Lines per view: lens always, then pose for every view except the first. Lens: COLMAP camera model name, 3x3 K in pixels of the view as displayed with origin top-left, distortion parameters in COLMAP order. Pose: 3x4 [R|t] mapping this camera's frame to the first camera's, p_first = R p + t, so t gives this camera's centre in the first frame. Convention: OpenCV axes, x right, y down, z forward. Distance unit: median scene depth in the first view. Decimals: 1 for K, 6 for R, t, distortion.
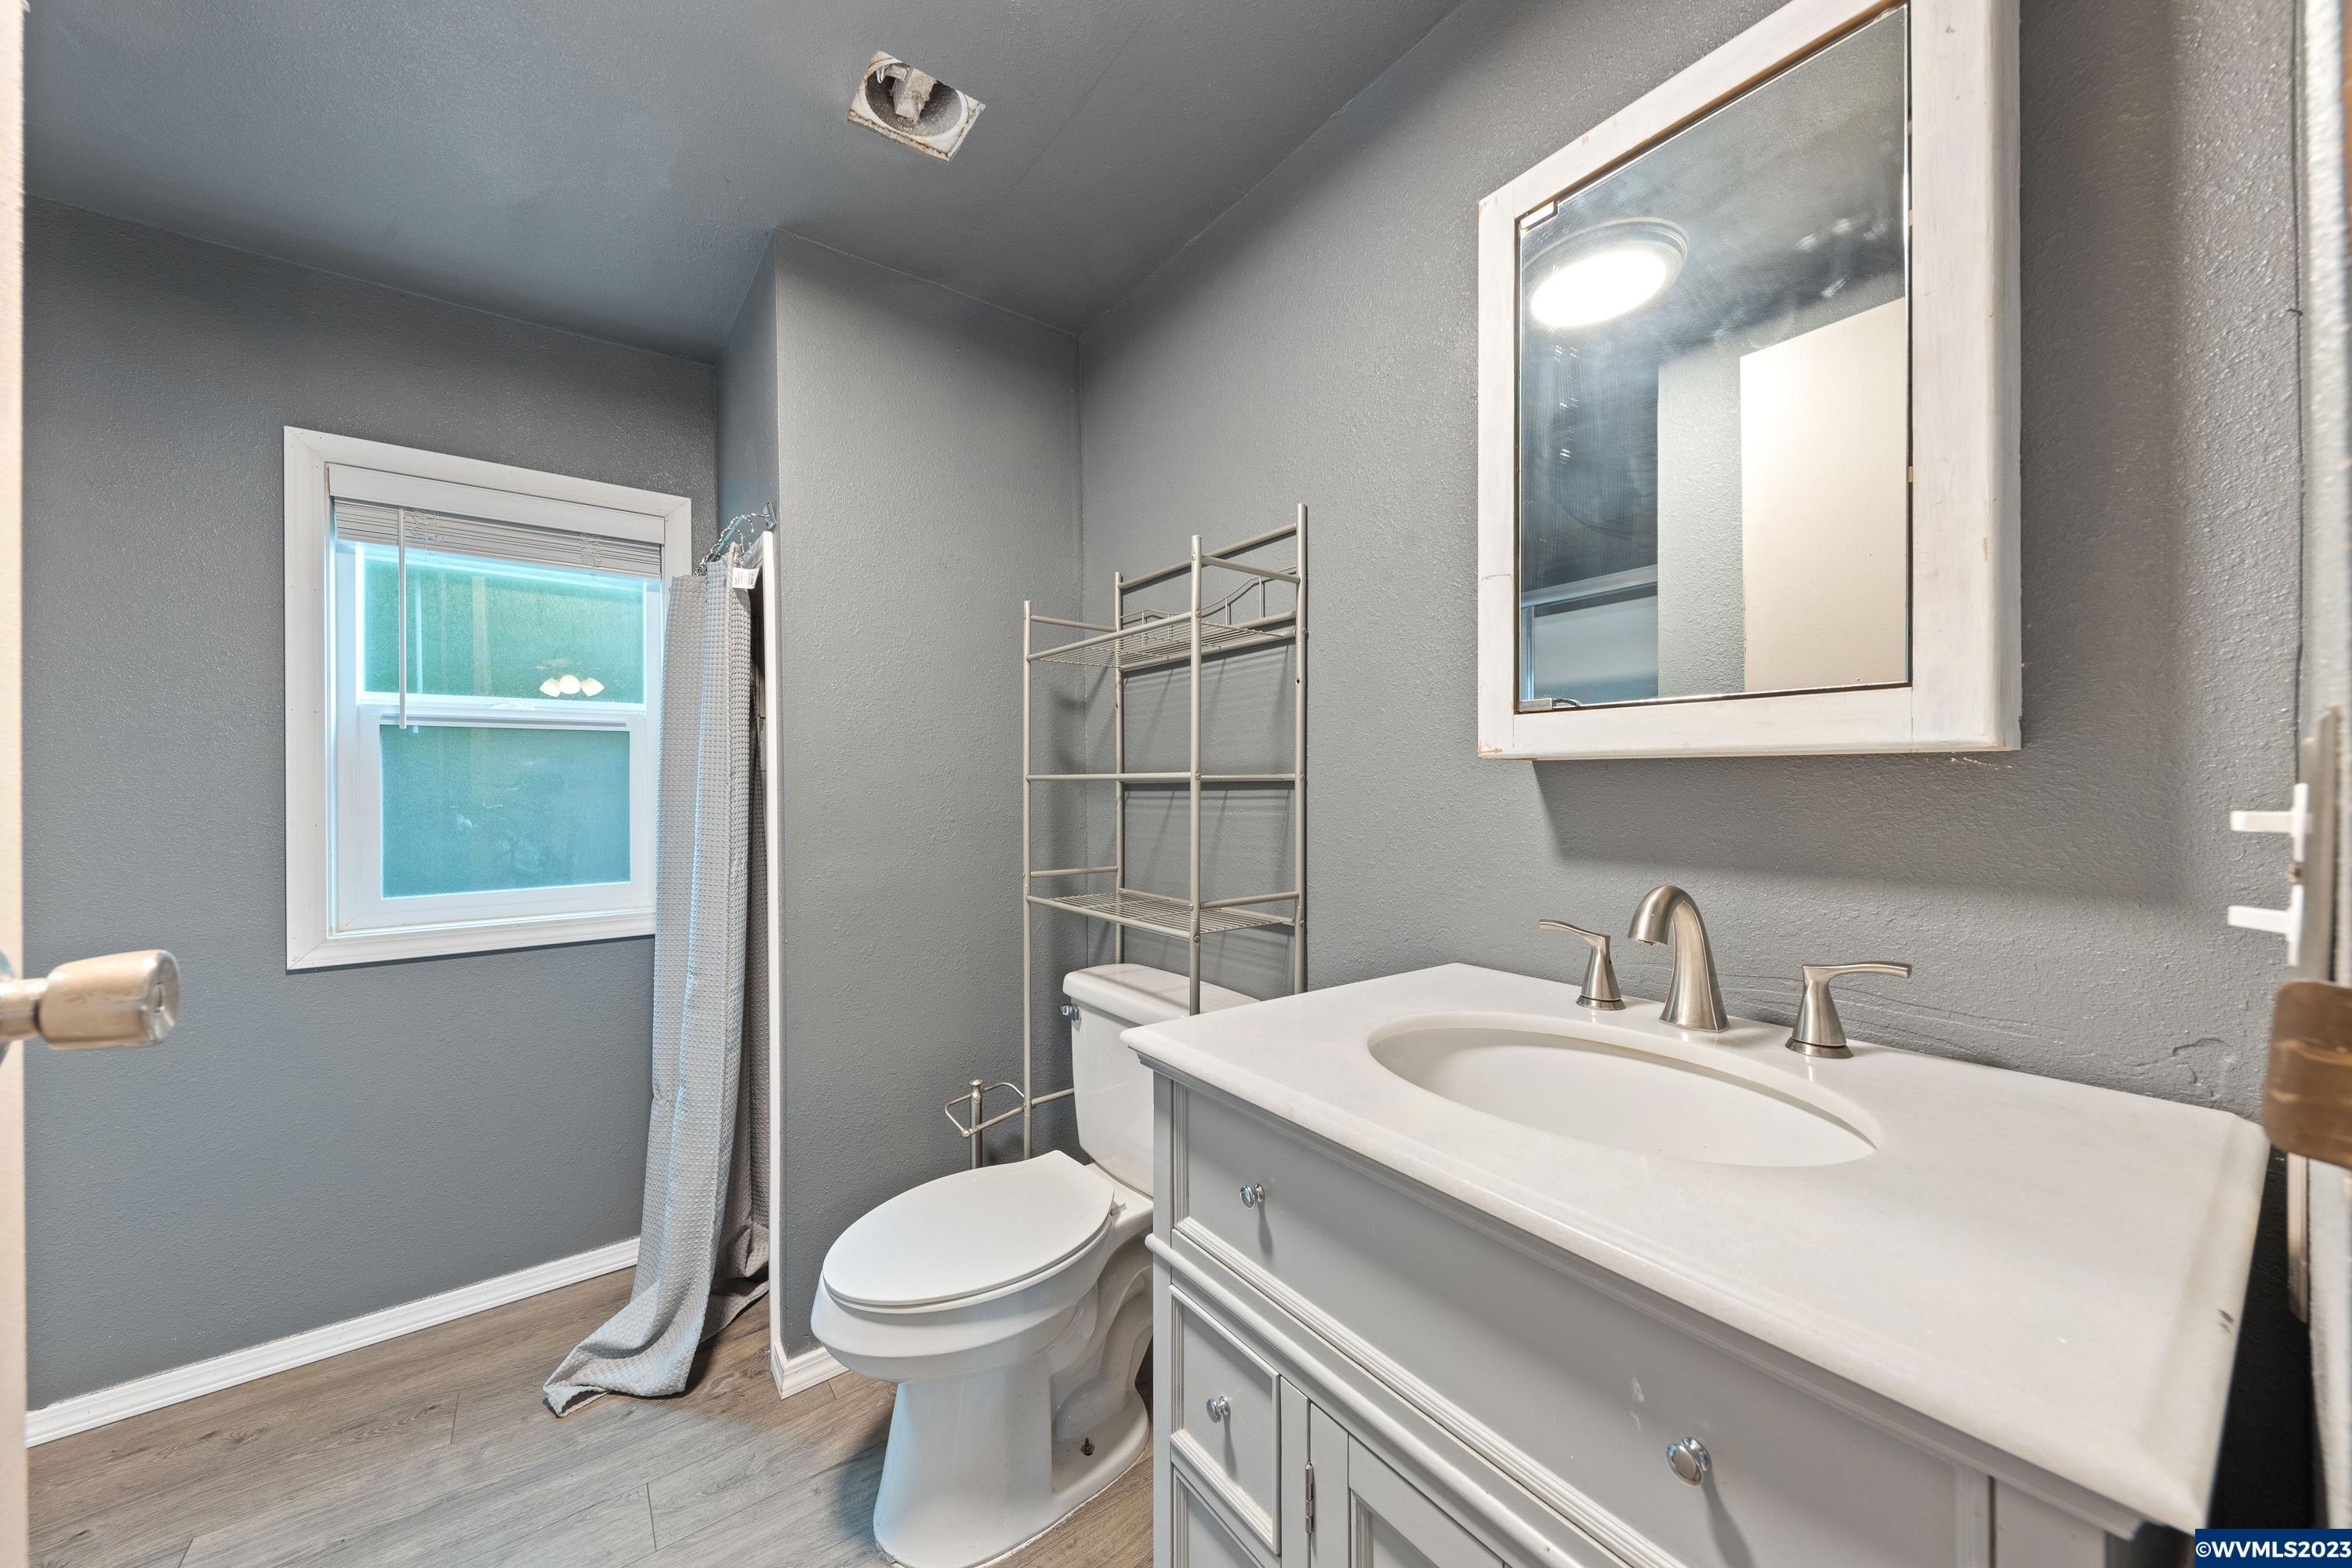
lens RADIAL K [[785.9, 0, 1148.4], [0, 785.9, 774.5], [0, 0, 1]] dist [0.016427, -0.007951]
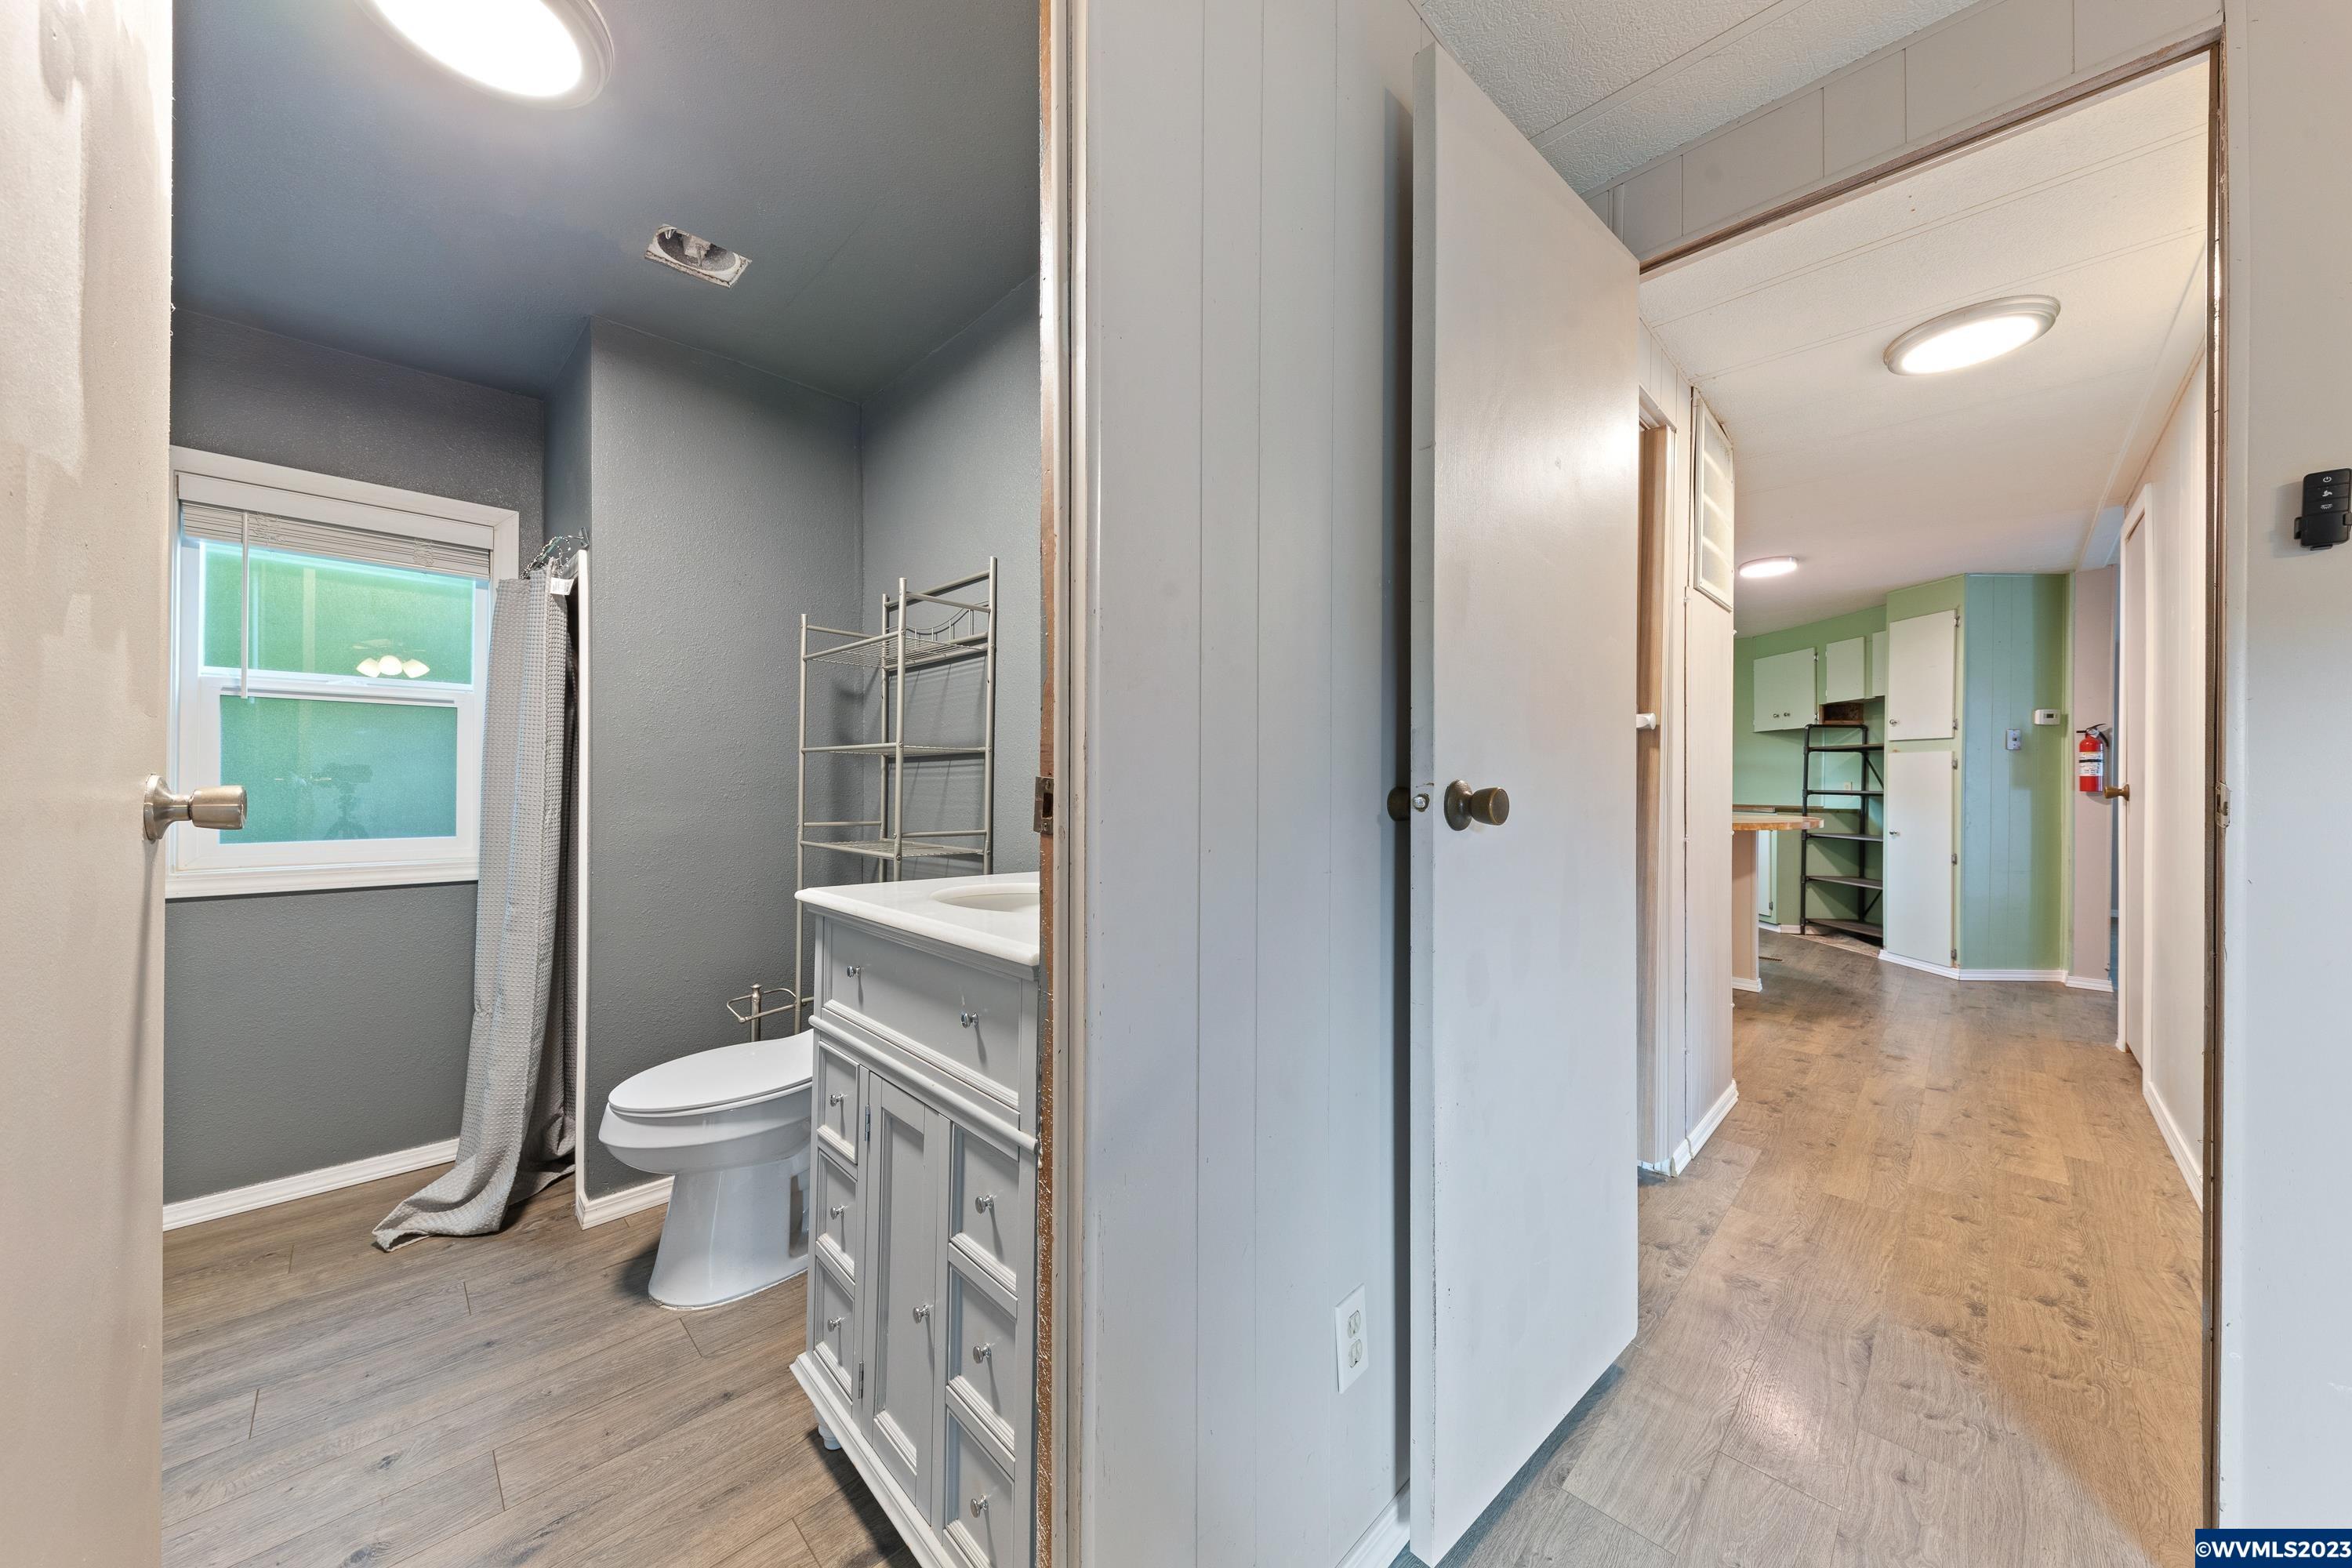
lens RADIAL K [[796.6, 0, 1168.4], [0, 796.6, 778.2], [0, 0, 1]] dist [0.018394, -0.007993]
pose [[0.989465, 0.014412, 0.144051, 0.266364], [-0.014274, 0.999896, -0.001994, 0.046329], [-0.144064, -0.000083, 0.989568, -0.408162]]
